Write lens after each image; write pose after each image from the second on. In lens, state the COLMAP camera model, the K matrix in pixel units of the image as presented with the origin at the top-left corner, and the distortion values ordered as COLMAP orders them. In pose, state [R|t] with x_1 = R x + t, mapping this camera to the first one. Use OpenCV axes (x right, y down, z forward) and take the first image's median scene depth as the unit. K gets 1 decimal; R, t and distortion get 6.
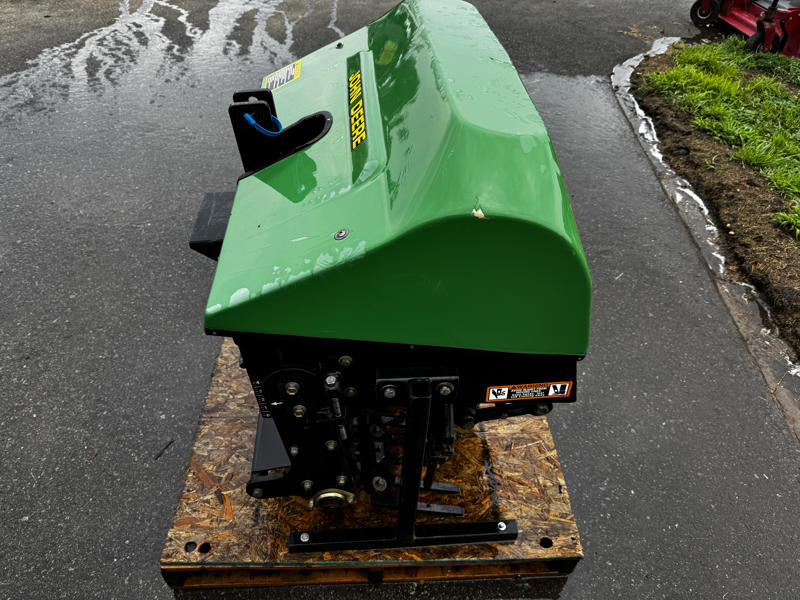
lens RADIAL K [[564.8, 0, 400.0], [0, 564.8, 300.0], [0, 0, 1]] dist [0.038658, -0.045429]
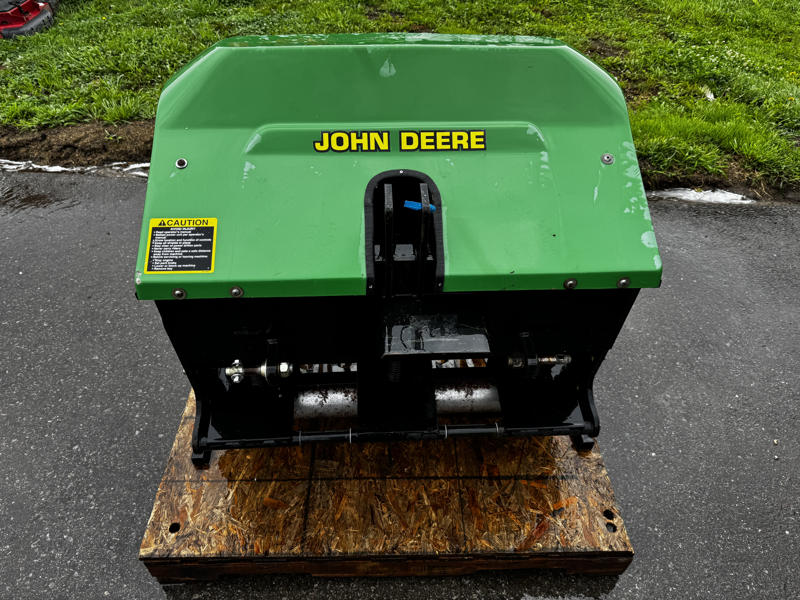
lens RADIAL K [[564.8, 0, 400.0], [0, 564.8, 300.0], [0, 0, 1]] dist [0.038658, -0.045429]
pose [[0.026338, -0.713501, 0.700159, -0.758360], [0.669765, 0.532548, 0.517501, -0.564218], [-0.742106, 0.455312, 0.491904, 0.530650]]
